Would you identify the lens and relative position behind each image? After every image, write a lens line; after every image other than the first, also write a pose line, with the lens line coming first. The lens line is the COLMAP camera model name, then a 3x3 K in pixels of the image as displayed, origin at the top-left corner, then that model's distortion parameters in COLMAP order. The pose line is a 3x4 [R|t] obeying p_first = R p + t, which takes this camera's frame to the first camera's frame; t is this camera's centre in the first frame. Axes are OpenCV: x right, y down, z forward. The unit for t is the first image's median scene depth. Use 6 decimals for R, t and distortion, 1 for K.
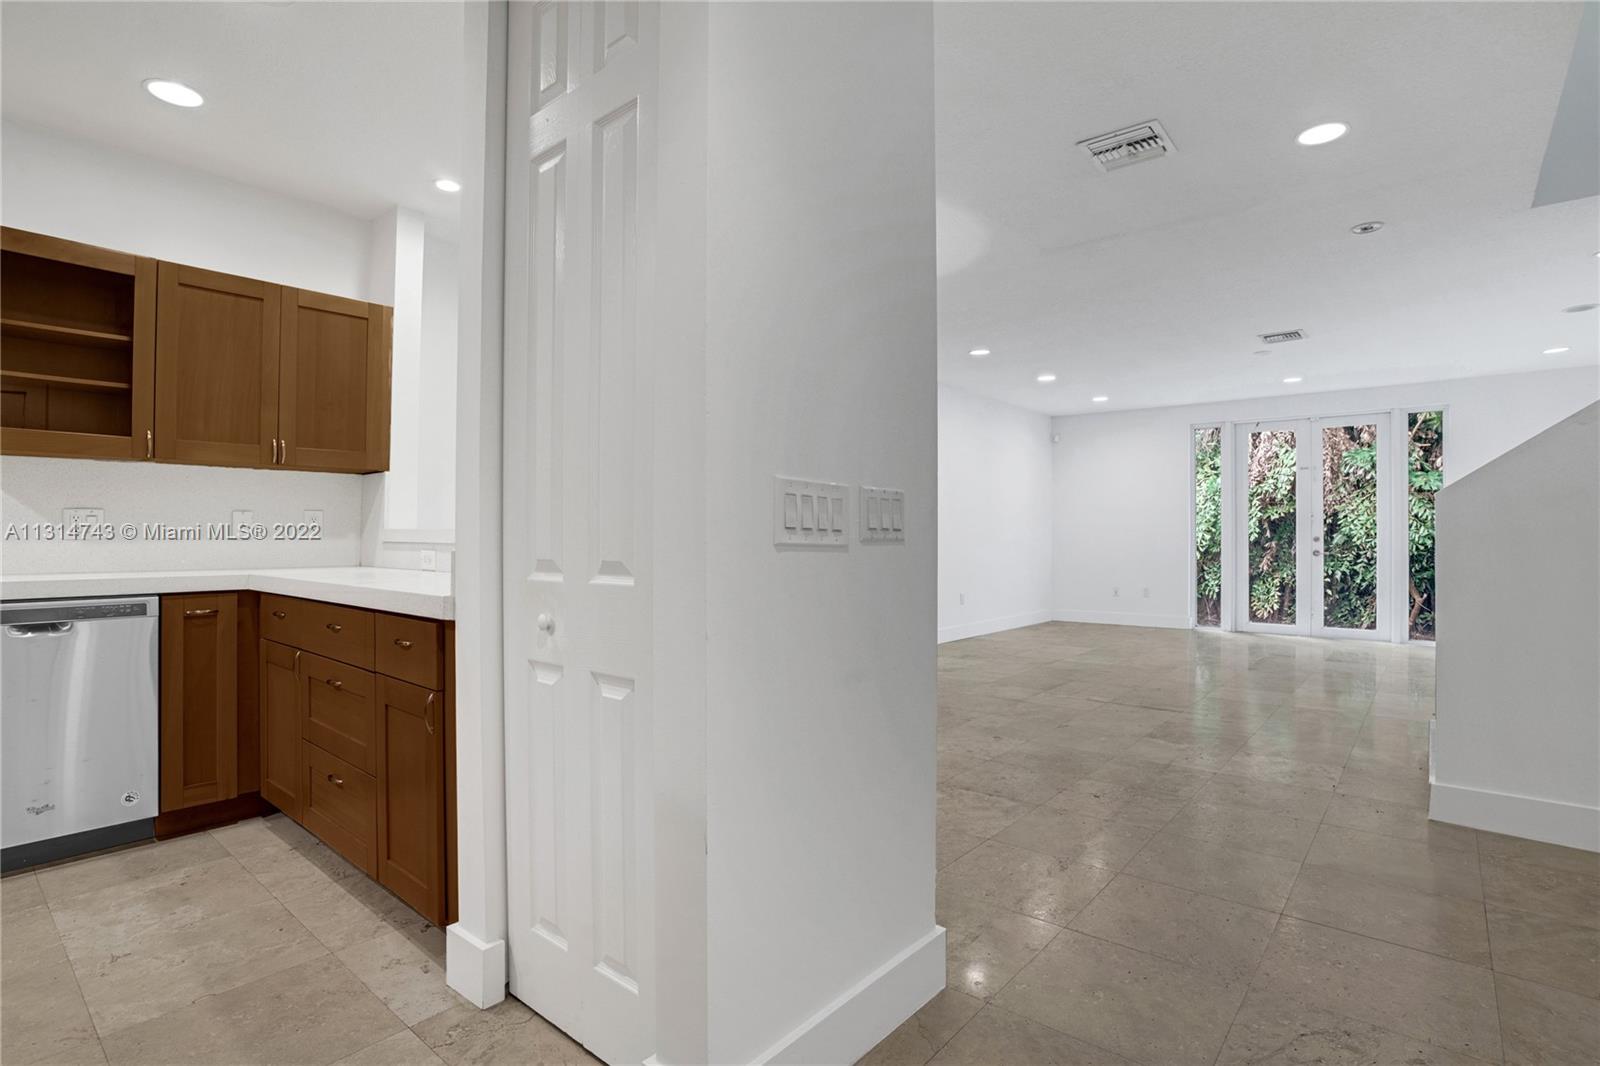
lens RADIAL K [[799.3, 0, 796.0], [0, 799.3, 530.0], [0, 0, 1]] dist [-0.086917, 0.039259]
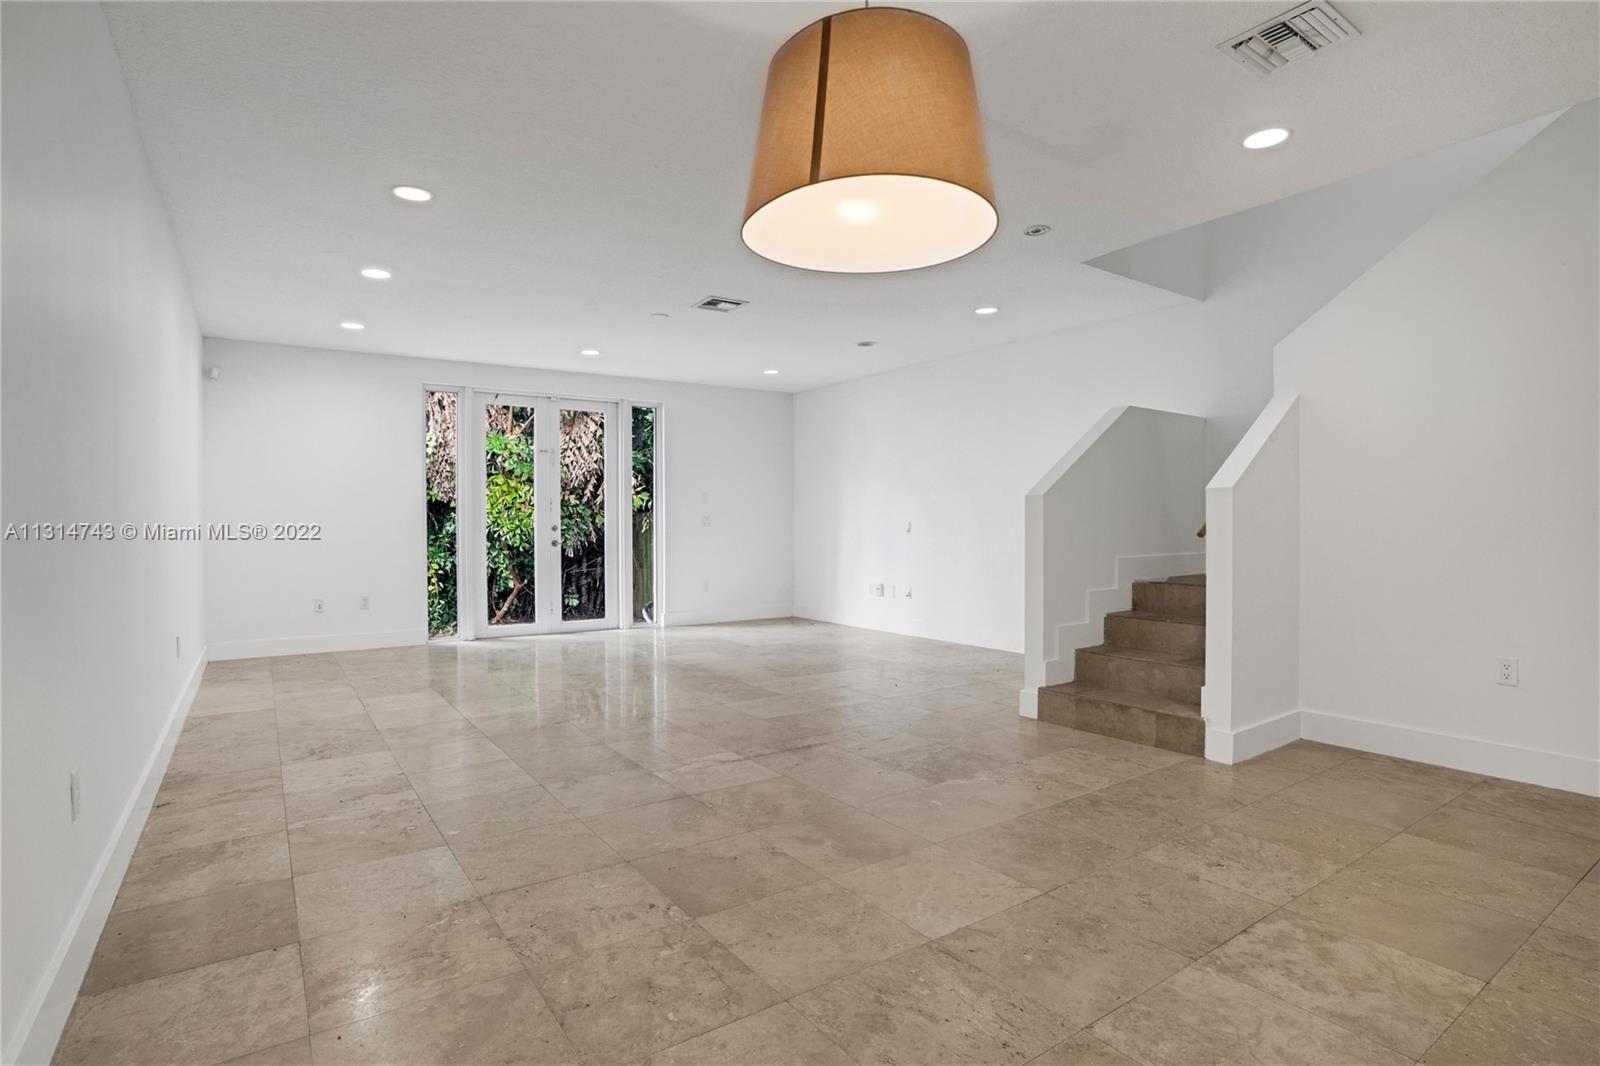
lens RADIAL K [[799.3, 0, 796.0], [0, 799.3, 530.0], [0, 0, 1]] dist [-0.086917, 0.039259]
pose [[0.262710, -0.008241, 0.964840, -0.144704], [-0.005042, 0.999938, 0.009914, 0.002465], [-0.964862, -0.007470, 0.262653, 0.387053]]
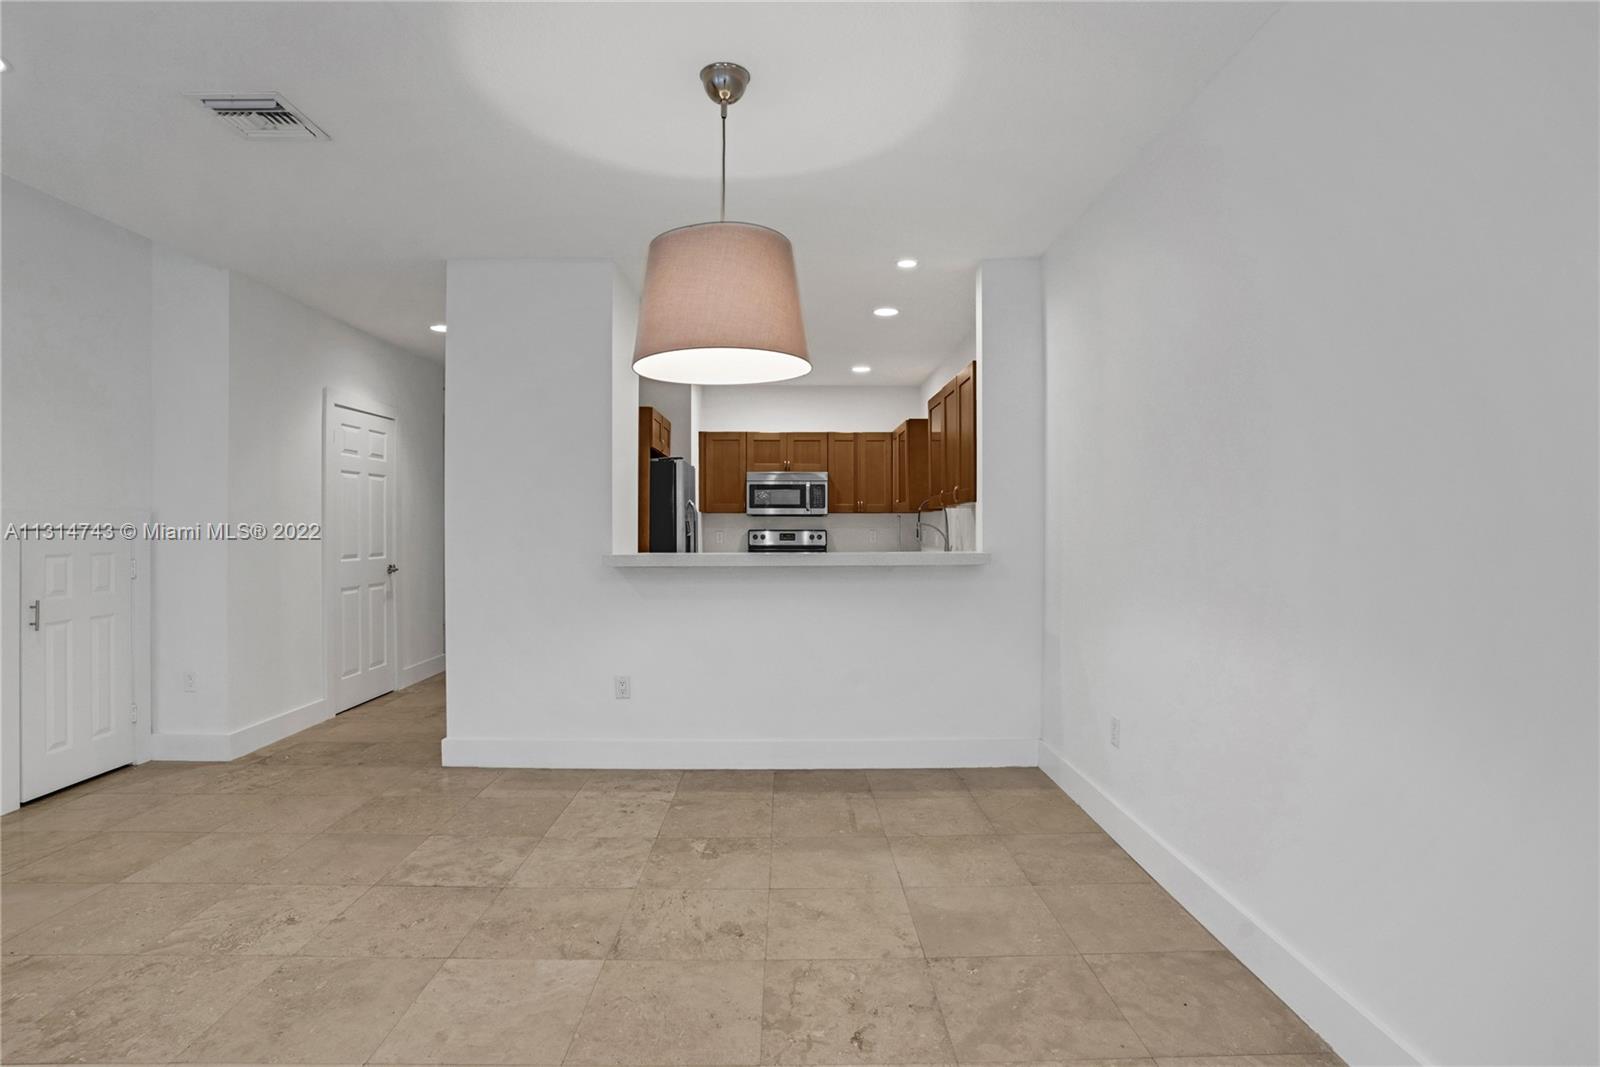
lens RADIAL K [[799.3, 0, 796.0], [0, 799.3, 530.5], [0, 0, 1]] dist [-0.086917, 0.039259]
pose [[-0.756700, 0.004876, -0.653744, 0.159913], [0.006627, 0.999978, -0.000213, -0.011568], [0.653728, -0.004494, -0.756716, 0.607913]]
